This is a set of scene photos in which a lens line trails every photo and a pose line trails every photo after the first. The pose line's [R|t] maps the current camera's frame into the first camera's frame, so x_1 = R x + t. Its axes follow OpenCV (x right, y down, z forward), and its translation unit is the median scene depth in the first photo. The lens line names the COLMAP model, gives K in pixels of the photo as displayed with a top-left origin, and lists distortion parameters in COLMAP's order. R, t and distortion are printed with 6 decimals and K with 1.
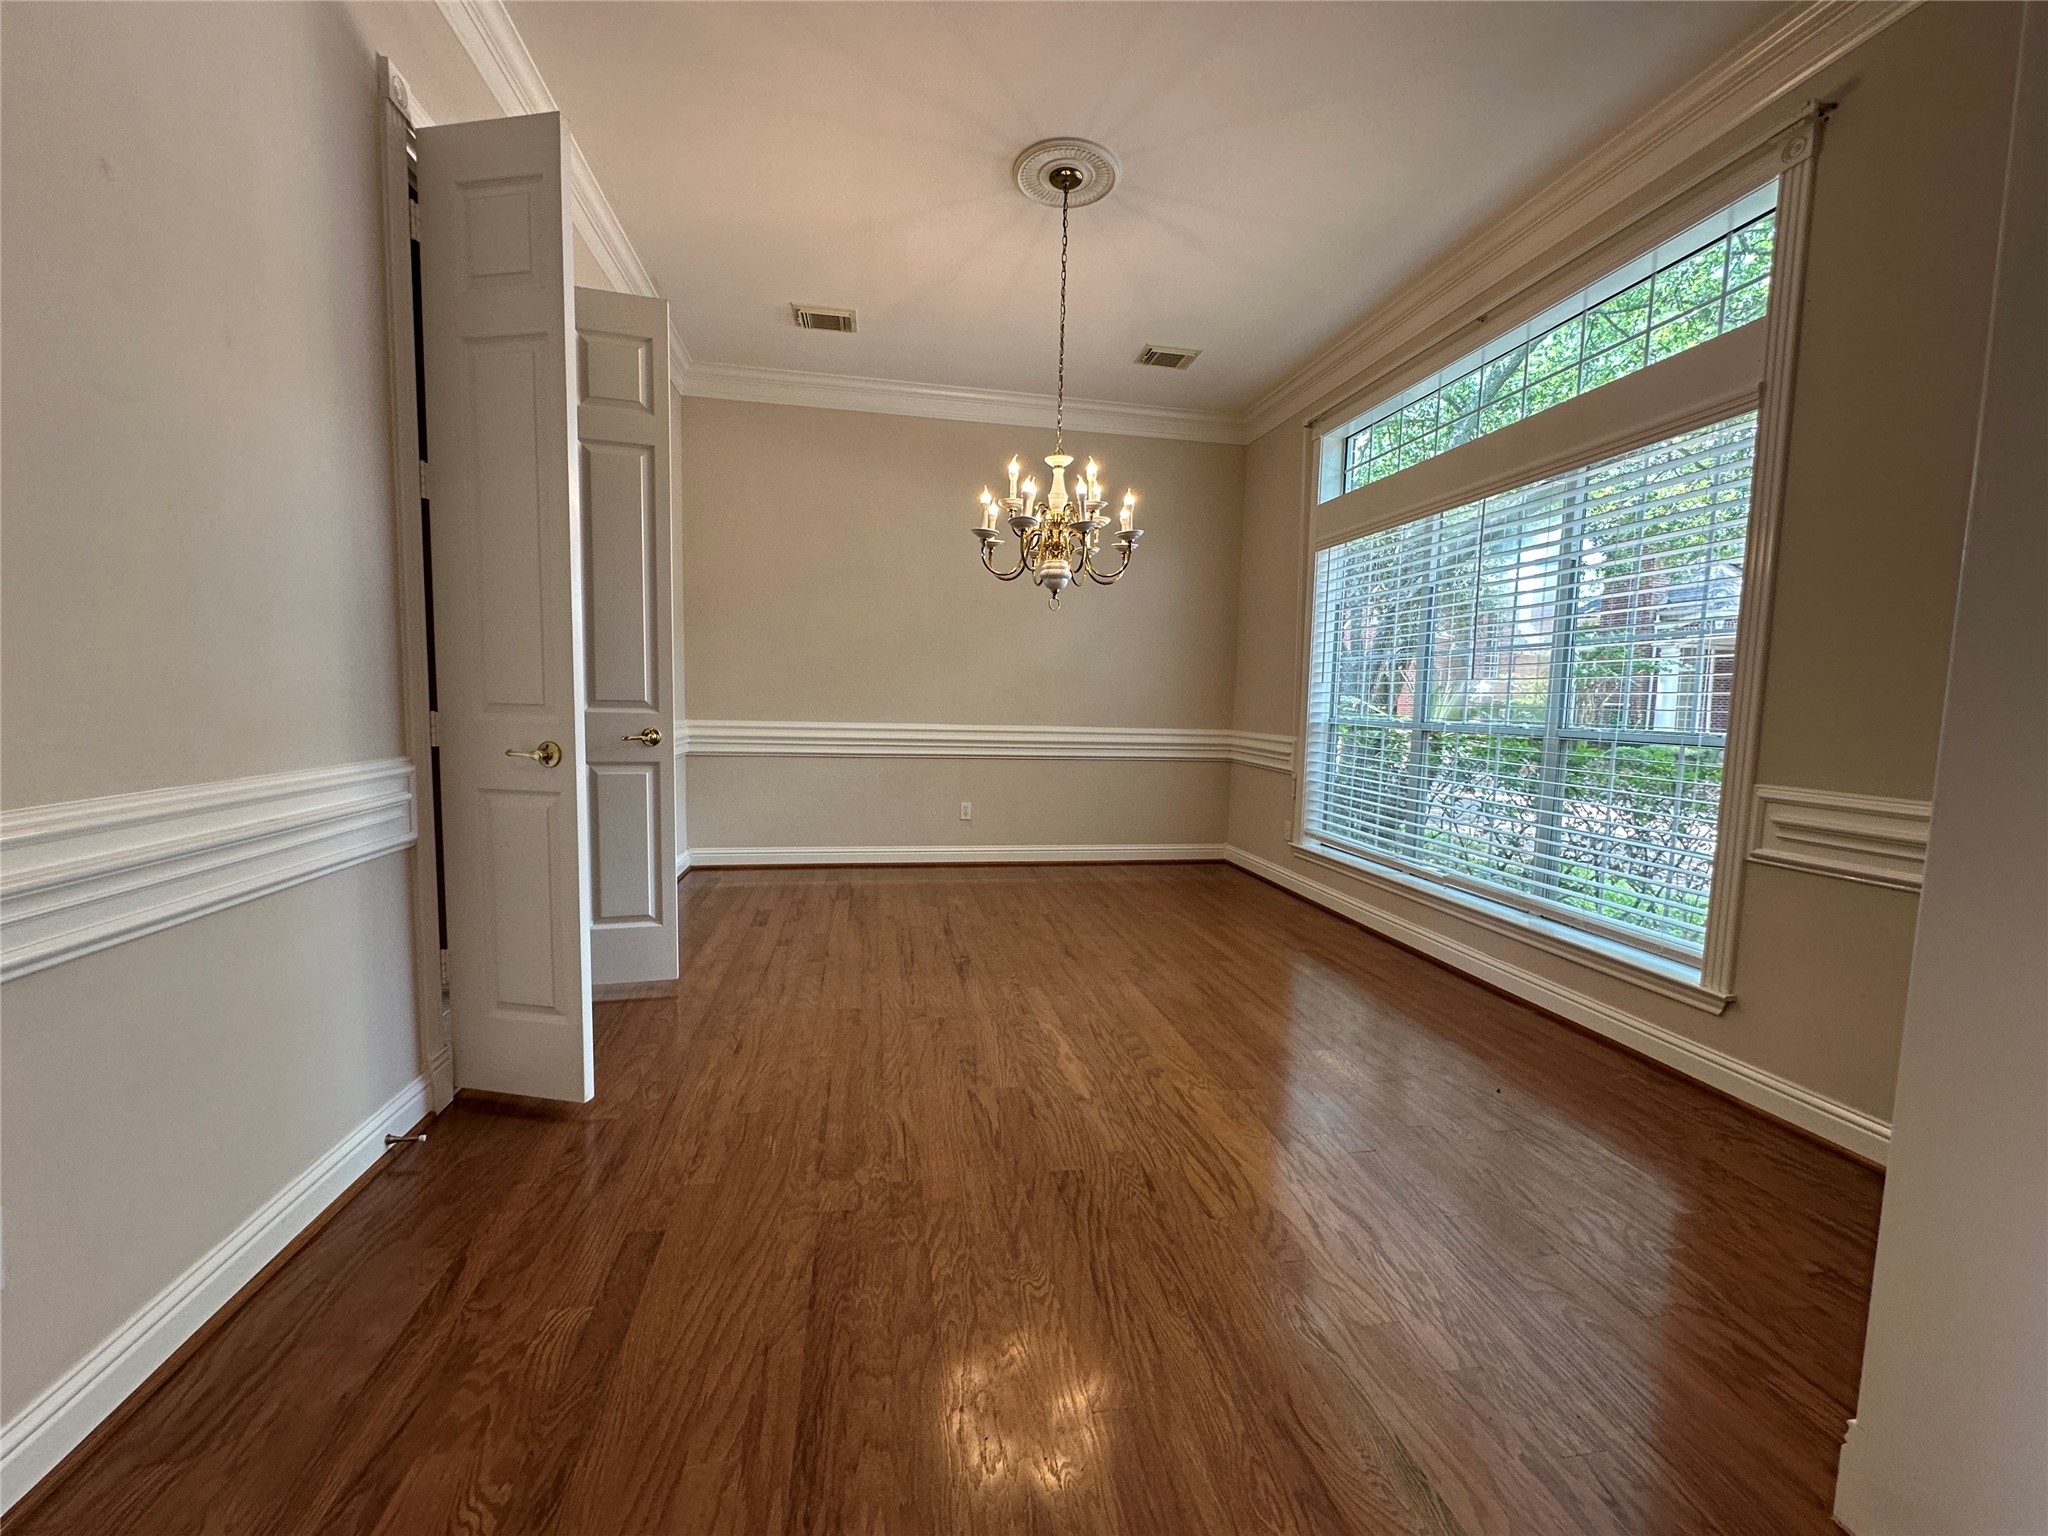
lens RADIAL K [[816.3, 0, 1025.3], [0, 816.3, 774.8], [0, 0, 1]] dist [0.000389, 0.000213]
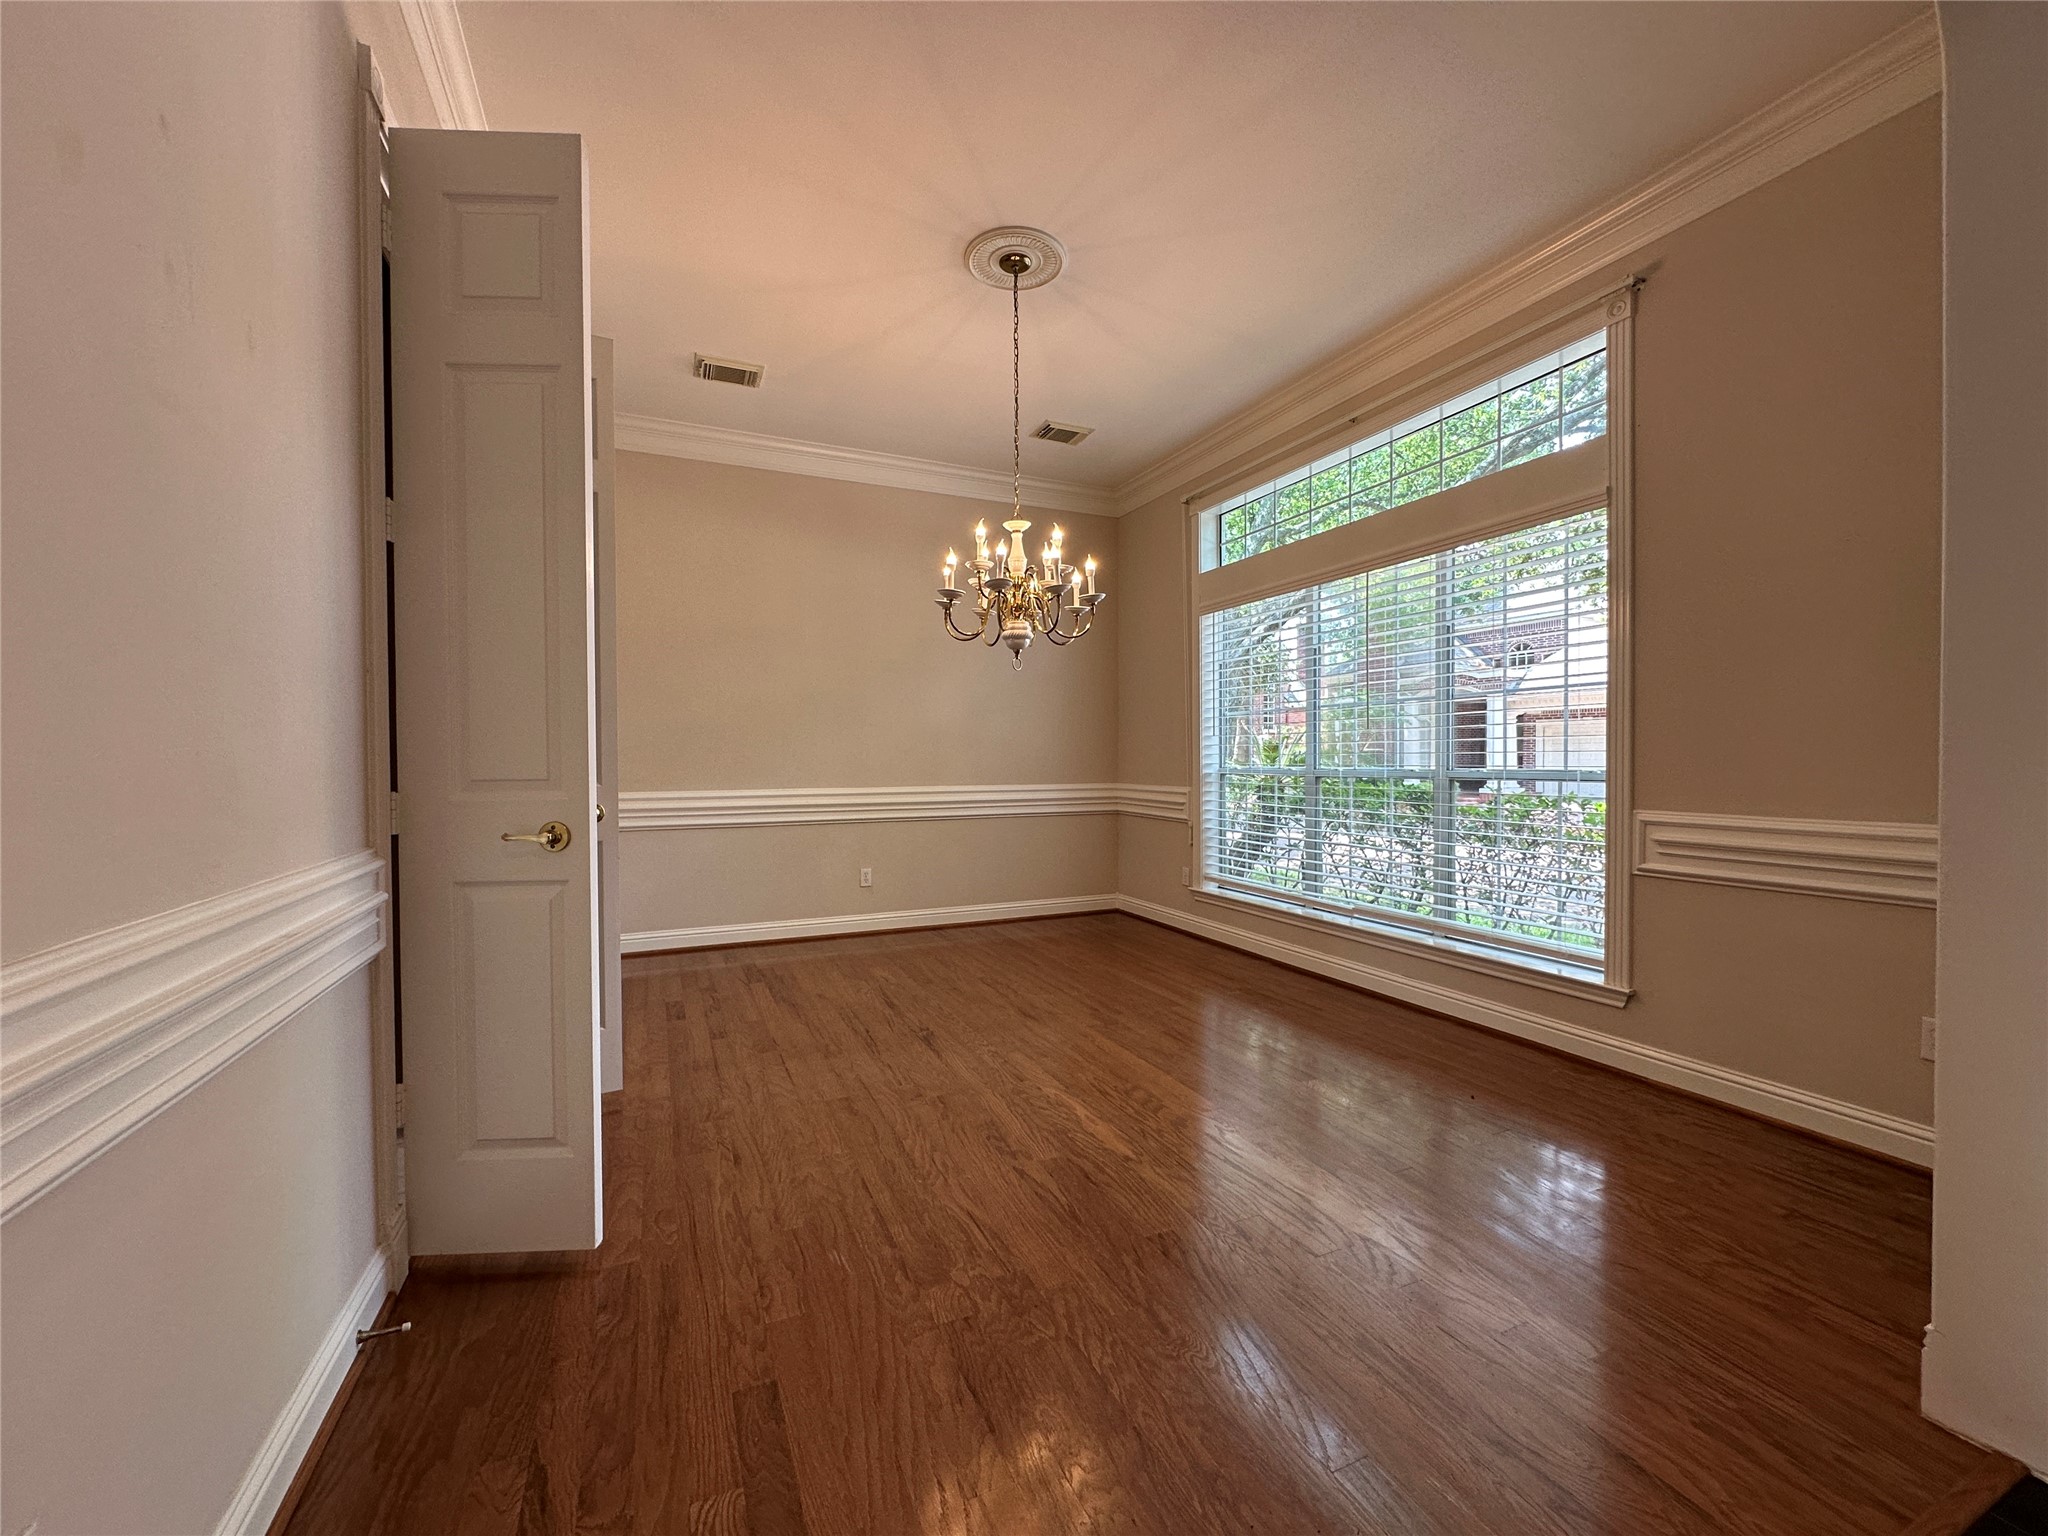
lens RADIAL K [[816.3, 0, 1025.3], [0, 816.3, 774.8], [0, 0, 1]] dist [0.000389, 0.000213]
pose [[0.970853, -0.034097, 0.237237, -0.209574], [0.051031, 0.996540, -0.065608, -0.005831], [-0.234180, 0.075803, 0.969234, 0.029749]]
